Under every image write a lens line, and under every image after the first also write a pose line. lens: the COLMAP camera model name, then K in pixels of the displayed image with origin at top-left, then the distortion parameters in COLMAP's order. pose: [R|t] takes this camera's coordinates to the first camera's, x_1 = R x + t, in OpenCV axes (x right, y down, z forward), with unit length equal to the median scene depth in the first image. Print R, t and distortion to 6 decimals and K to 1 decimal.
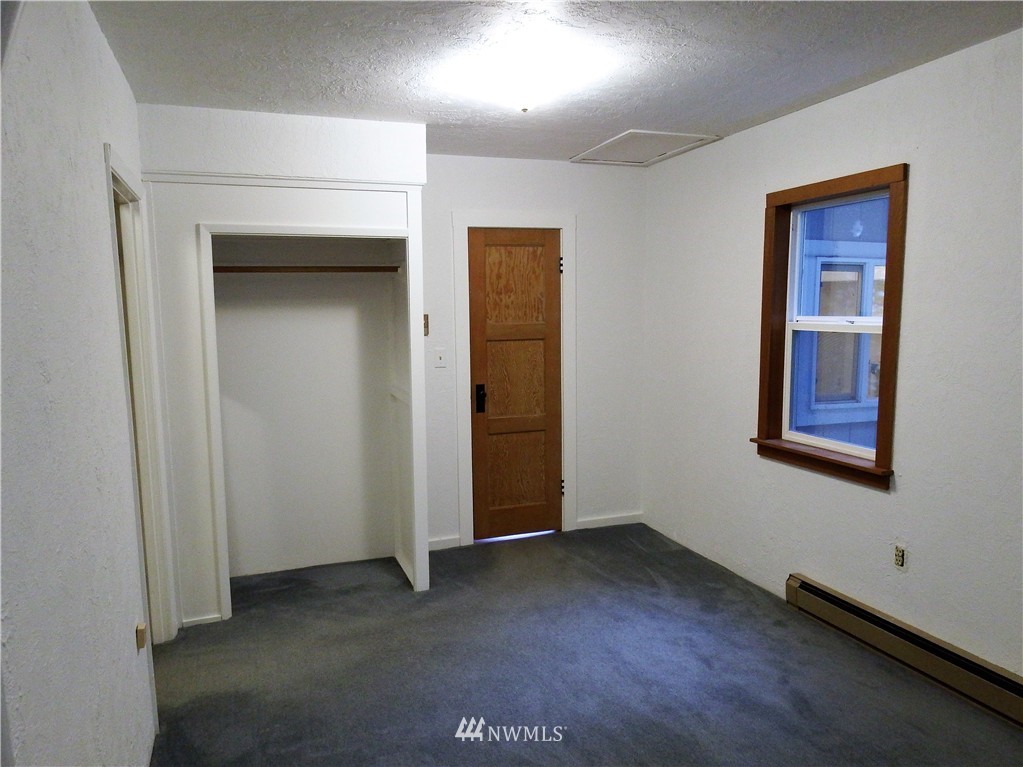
lens RADIAL K [[761.8, 0, 529.4], [0, 761.8, 384.9], [0, 0, 1]] dist [0.012769, -0.000405]
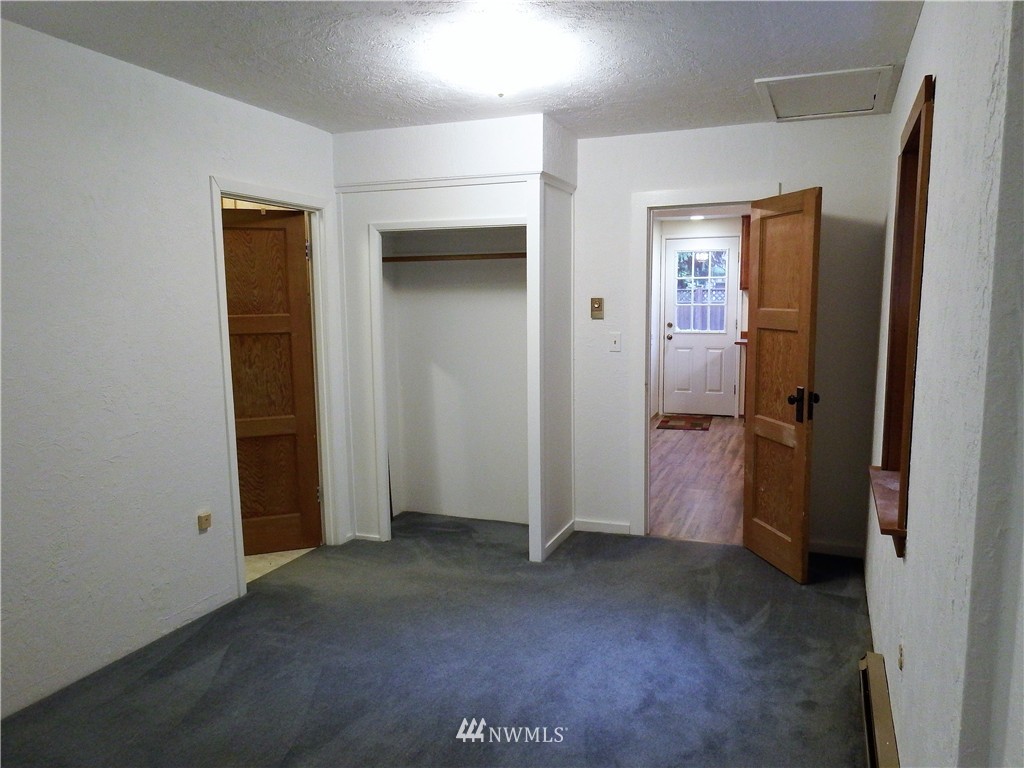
lens RADIAL K [[762.5, 0, 529.9], [0, 762.5, 385.4], [0, 0, 1]] dist [0.012769, -0.000405]
pose [[0.744852, 0.088941, -0.661275, 0.584102], [-0.072463, 0.995997, 0.052340, -0.029246], [0.663283, 0.008932, 0.748315, 0.225970]]
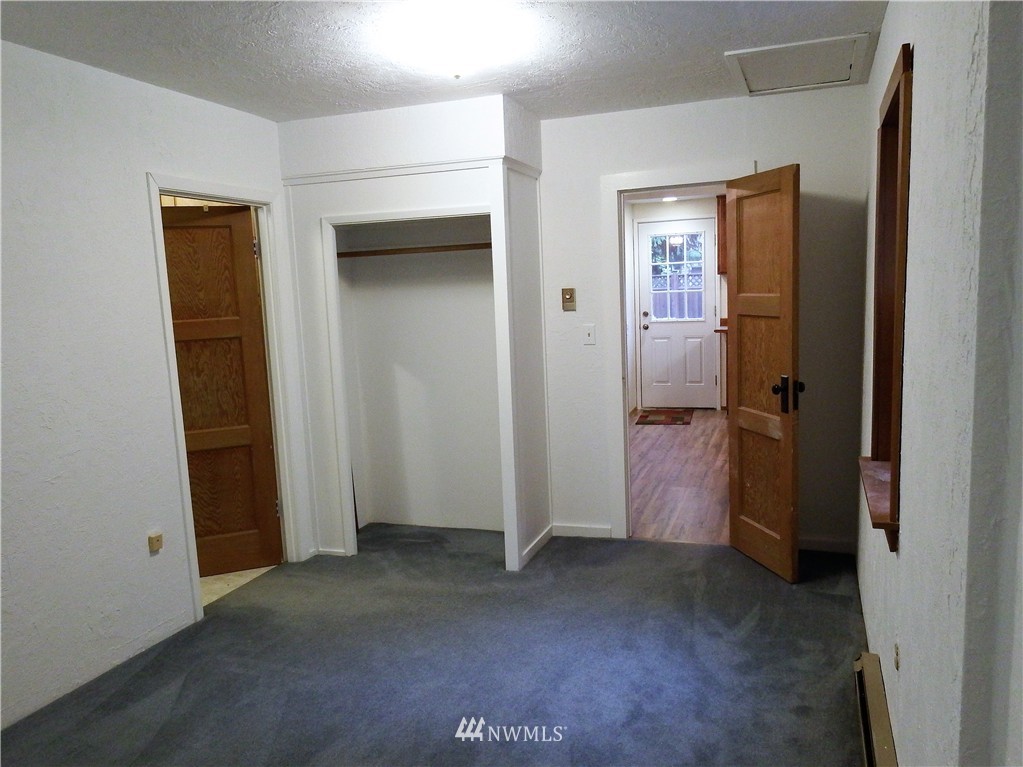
lens RADIAL K [[808.9, 0, 517.9], [0, 808.9, 387.8], [0, 0, 1]] dist [-0.008678, 0.002999]
pose [[0.760992, 0.065741, -0.645422, 0.583013], [-0.037427, 0.997644, 0.057489, -0.030409], [0.647681, -0.019592, 0.761659, 0.231518]]
